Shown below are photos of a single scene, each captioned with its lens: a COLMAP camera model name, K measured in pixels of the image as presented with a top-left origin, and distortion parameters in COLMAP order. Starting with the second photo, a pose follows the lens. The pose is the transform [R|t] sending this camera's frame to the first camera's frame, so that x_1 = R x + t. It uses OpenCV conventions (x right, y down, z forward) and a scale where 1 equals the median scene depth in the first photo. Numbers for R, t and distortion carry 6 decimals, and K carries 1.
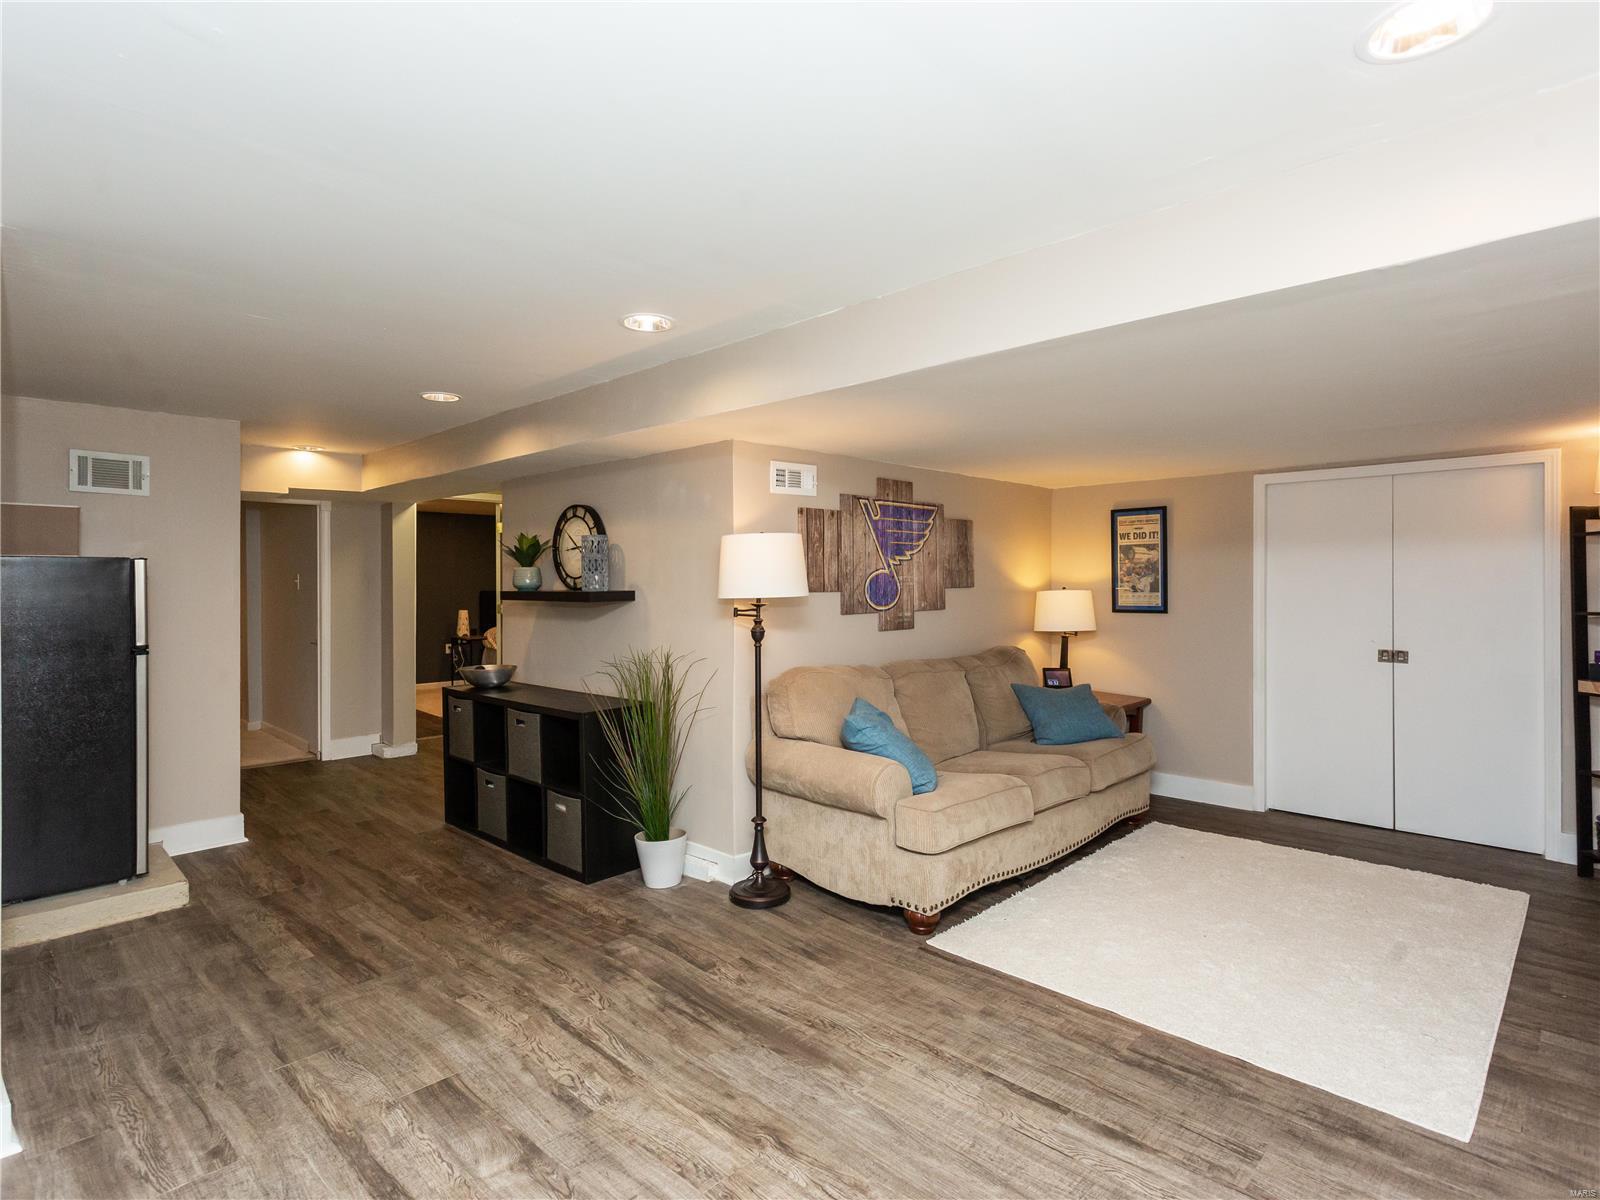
lens RADIAL K [[833.9, 0, 797.2], [0, 833.9, 601.2], [0, 0, 1]] dist [-0.005591, 0.001200]
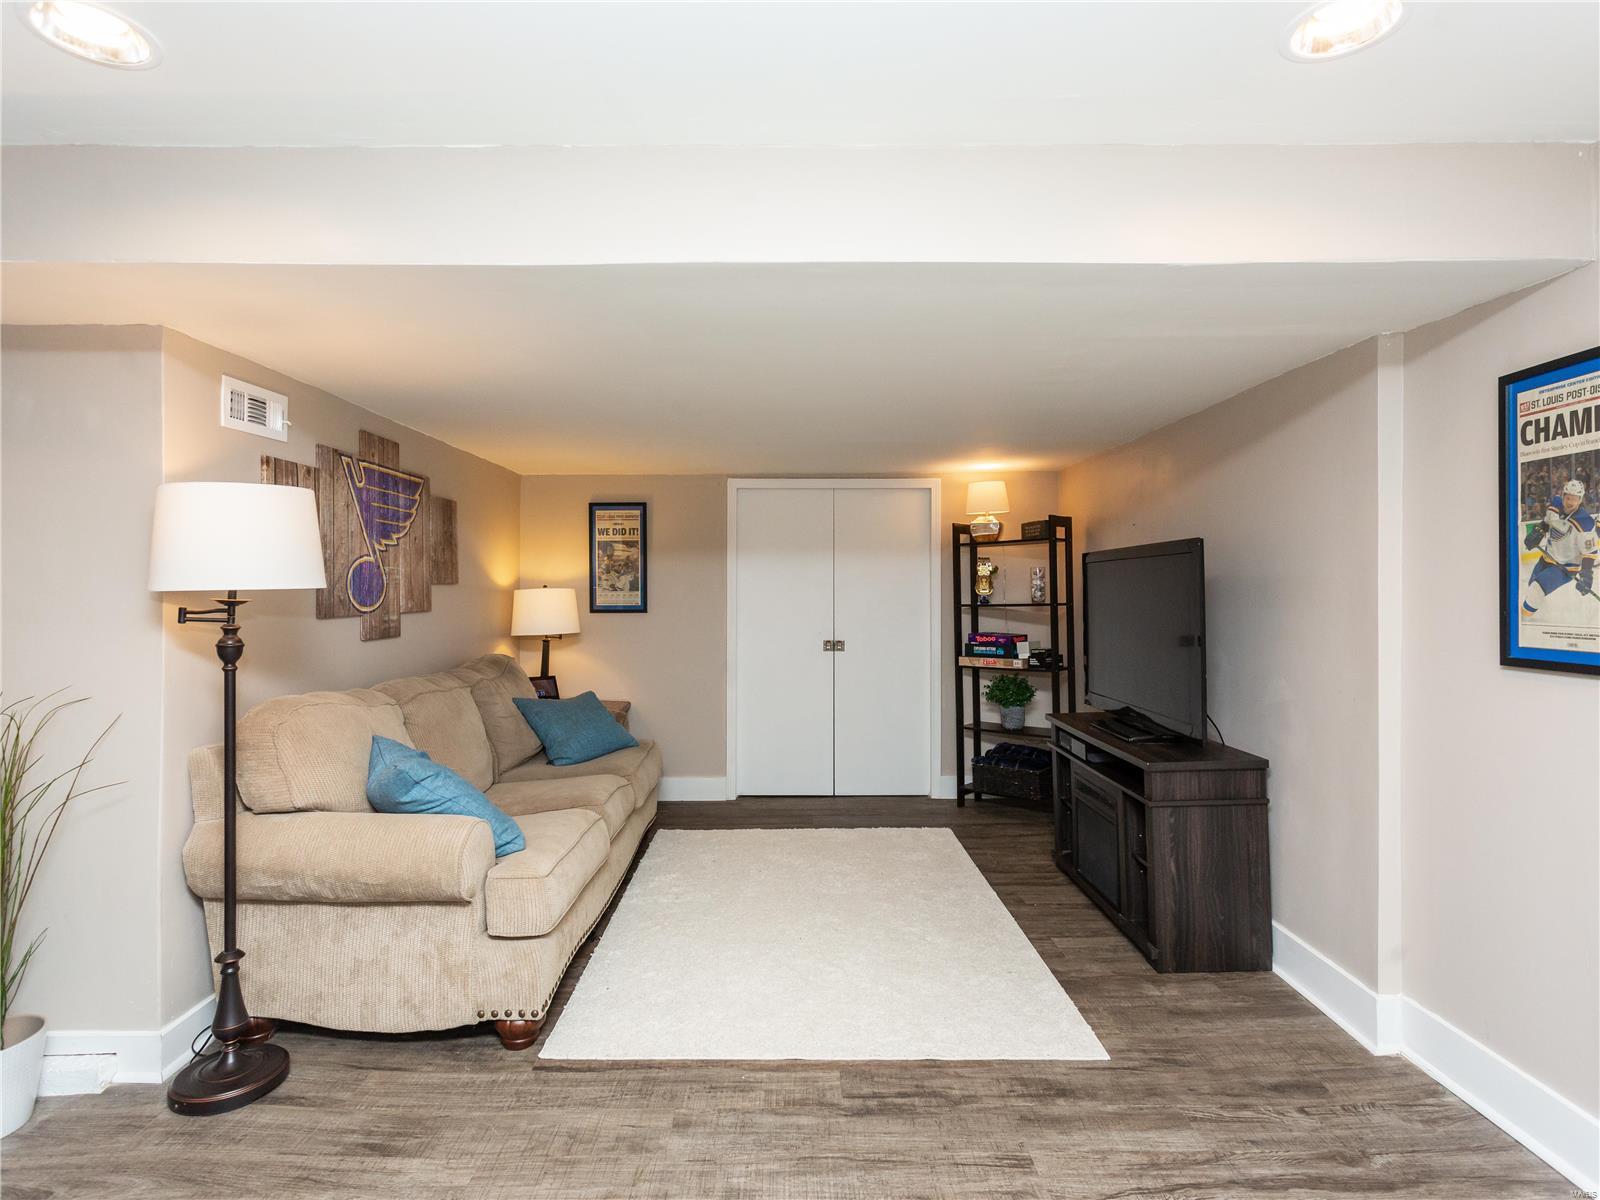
lens RADIAL K [[833.9, 0, 801.8], [0, 833.9, 587.6], [0, 0, 1]] dist [-0.005591, 0.001200]
pose [[0.709612, 0.005729, 0.704569, -0.176373], [0.011248, 0.999747, -0.019457, 0.009924], [-0.704503, 0.021732, 0.709369, 0.268013]]
